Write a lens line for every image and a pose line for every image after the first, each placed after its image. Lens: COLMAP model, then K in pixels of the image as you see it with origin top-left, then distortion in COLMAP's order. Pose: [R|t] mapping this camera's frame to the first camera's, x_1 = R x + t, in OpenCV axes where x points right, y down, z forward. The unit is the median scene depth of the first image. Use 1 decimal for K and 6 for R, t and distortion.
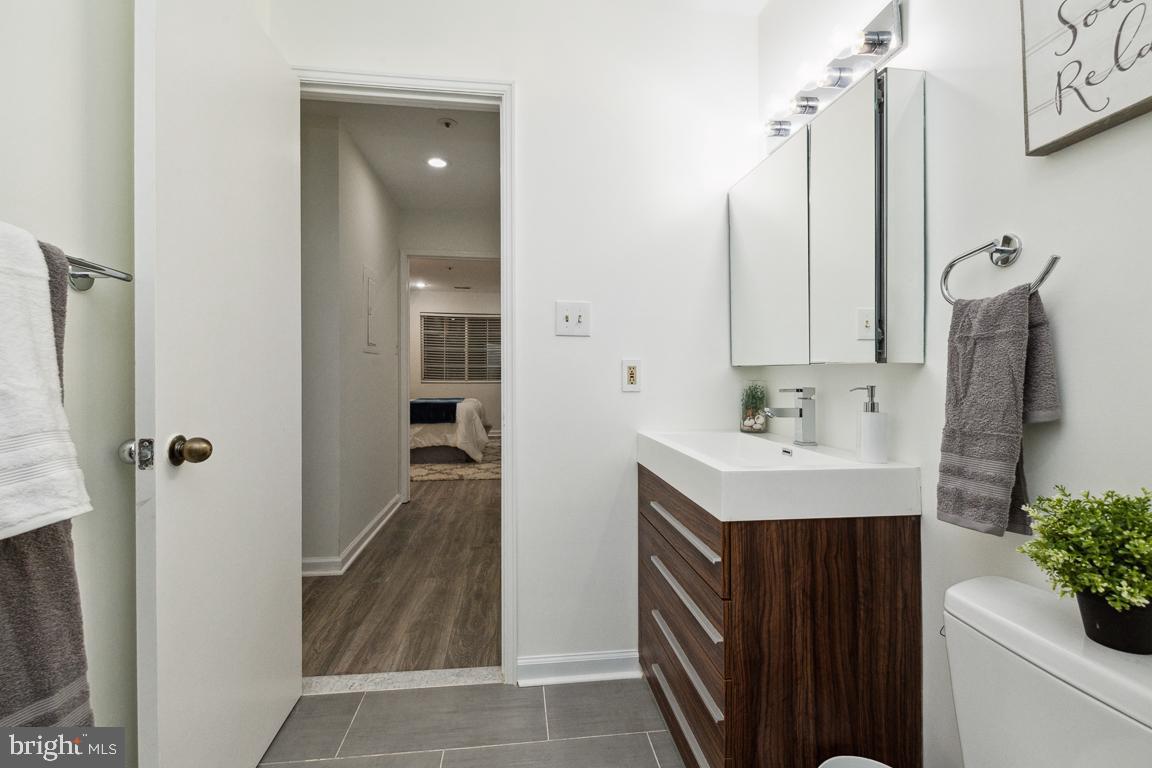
lens RADIAL K [[512.5, 0, 576.7], [0, 512.5, 379.7], [0, 0, 1]] dist [-0.031188, -0.001179]
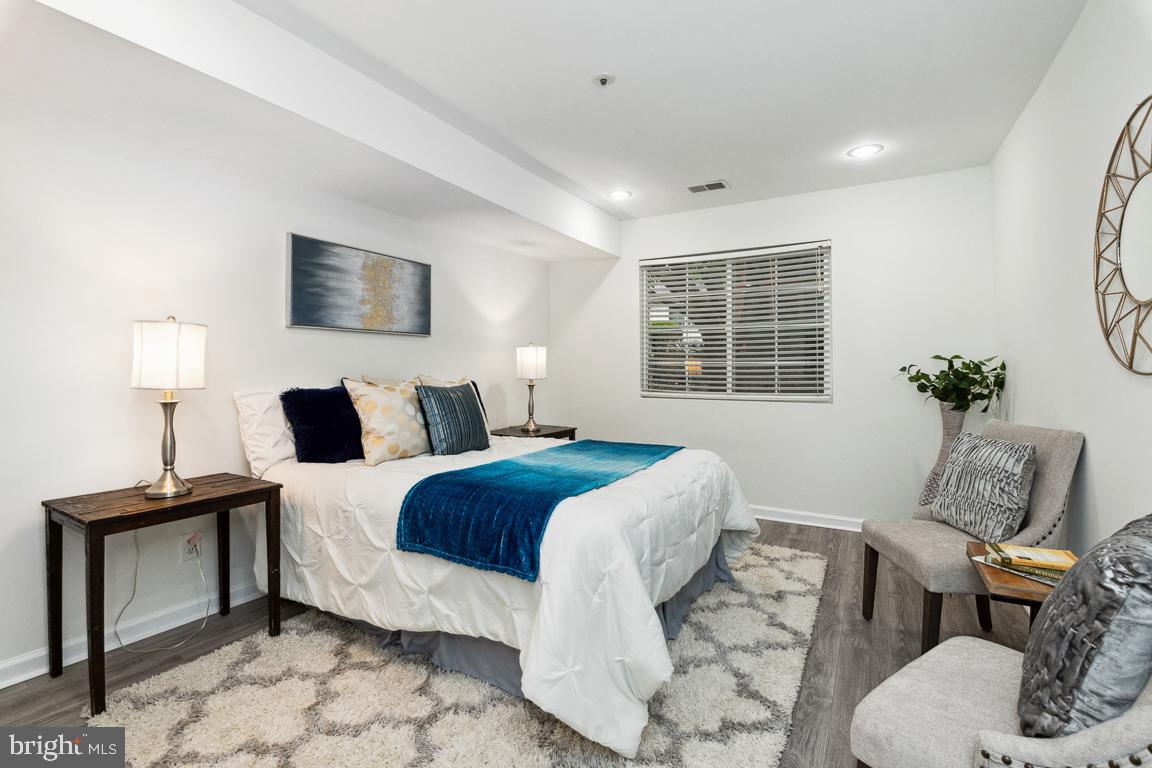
lens RADIAL K [[512.5, 0, 593.1], [0, 512.5, 370.2], [0, 0, 1]] dist [-0.031188, -0.001179]
pose [[0.810156, 0.000222, -0.586214, -0.042140], [-0.008335, 0.999903, -0.011141, -0.014011], [0.586155, 0.013912, 0.810080, 0.553102]]
